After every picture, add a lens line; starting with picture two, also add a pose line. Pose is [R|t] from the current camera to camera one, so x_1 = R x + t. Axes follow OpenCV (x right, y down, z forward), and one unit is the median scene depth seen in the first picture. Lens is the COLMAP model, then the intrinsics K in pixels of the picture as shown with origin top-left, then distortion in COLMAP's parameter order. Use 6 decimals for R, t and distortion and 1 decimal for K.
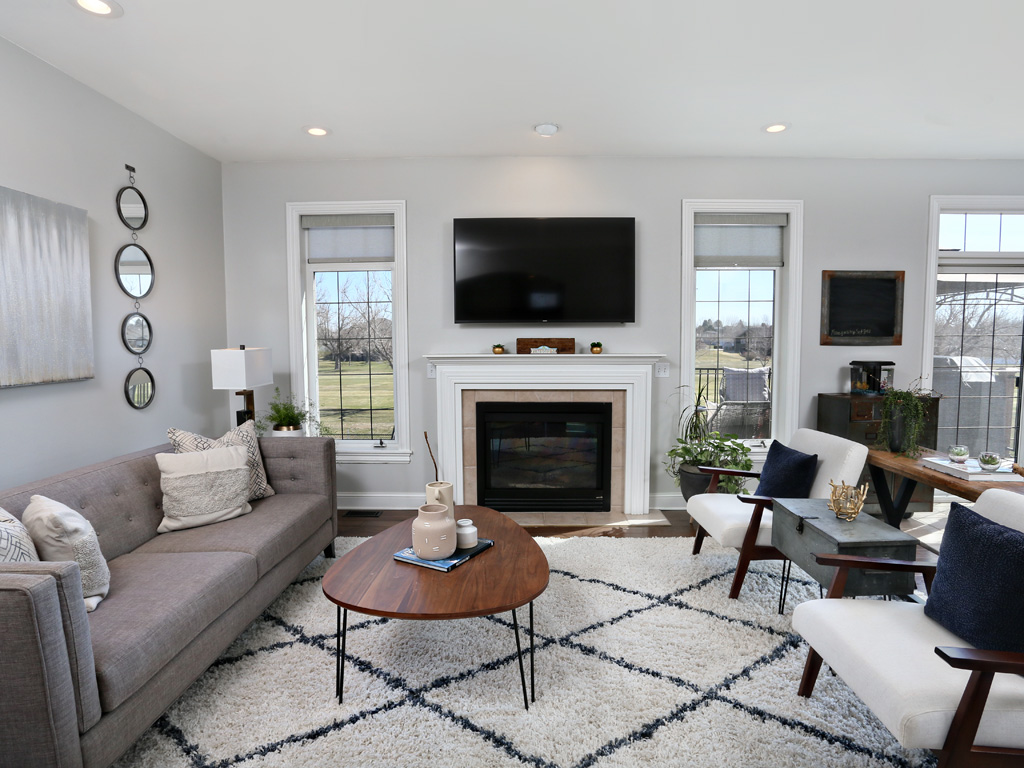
lens RADIAL K [[562.9, 0, 511.4], [0, 562.9, 381.1], [0, 0, 1]] dist [-0.036896, 0.000377]
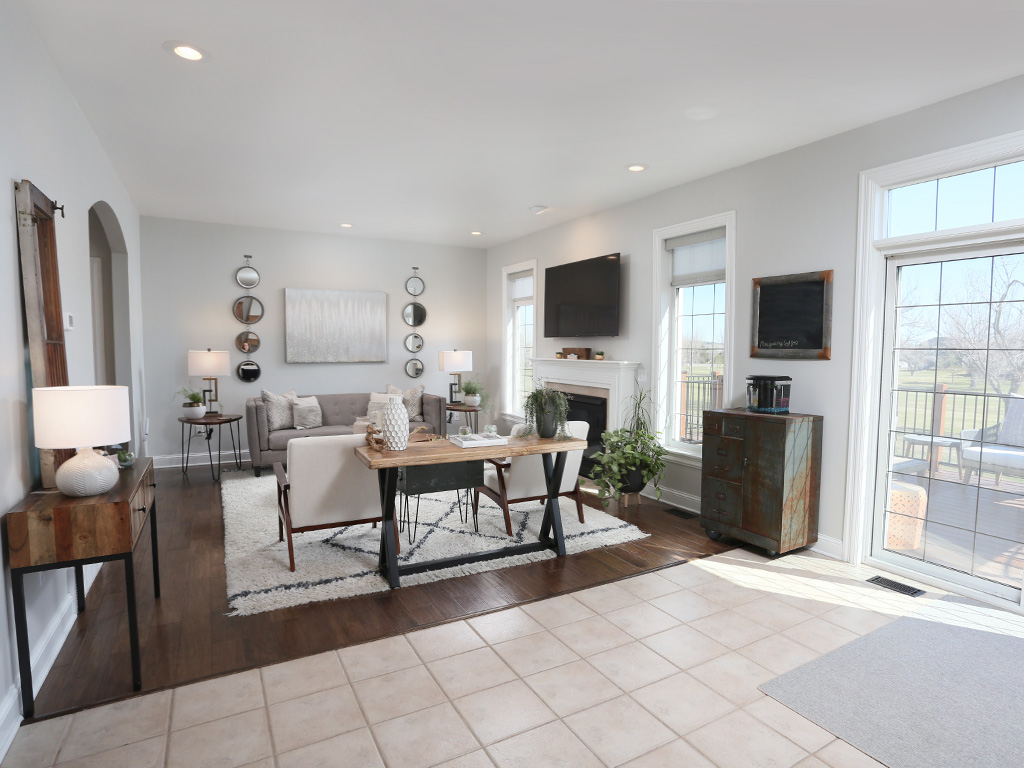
lens RADIAL K [[562.9, 0, 514.3], [0, 562.9, 389.3], [0, 0, 1]] dist [-0.036896, 0.000377]
pose [[0.515242, 0.071077, -0.854093, 1.179258], [-0.076547, 0.996389, 0.036741, -0.013922], [0.853620, 0.046448, 0.518822, 0.158889]]
